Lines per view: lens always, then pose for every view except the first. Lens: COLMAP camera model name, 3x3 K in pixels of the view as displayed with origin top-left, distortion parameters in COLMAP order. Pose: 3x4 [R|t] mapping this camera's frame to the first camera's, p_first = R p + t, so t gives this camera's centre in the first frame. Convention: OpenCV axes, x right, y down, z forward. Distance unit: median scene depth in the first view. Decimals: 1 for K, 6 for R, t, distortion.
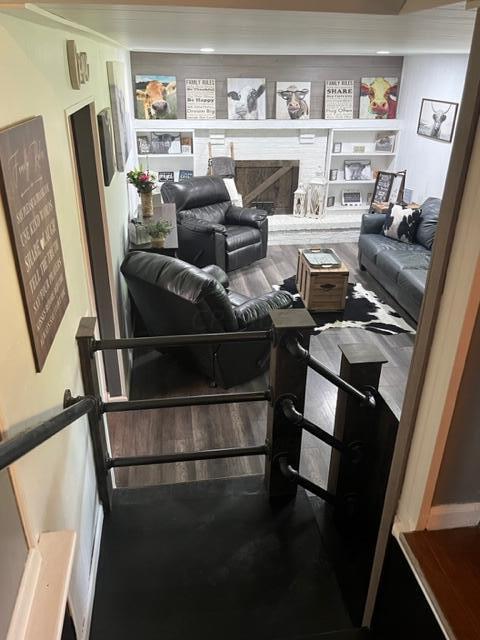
lens RADIAL K [[505.4, 0, 240.0], [0, 505.4, 320.0], [0, 0, 1]] dist [0.067353, -0.079354]
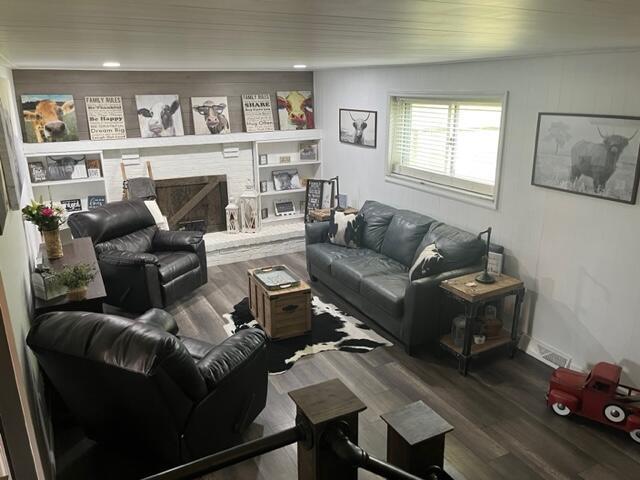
lens RADIAL K [[505.4, 0, 320.0], [0, 505.4, 240.0], [0, 0, 1]] dist [0.067353, -0.079354]
pose [[0.941690, -0.120491, 0.314169, -0.032600], [0.171292, 0.975312, -0.139375, -0.040025], [-0.289619, 0.185062, 0.939081, 0.102650]]
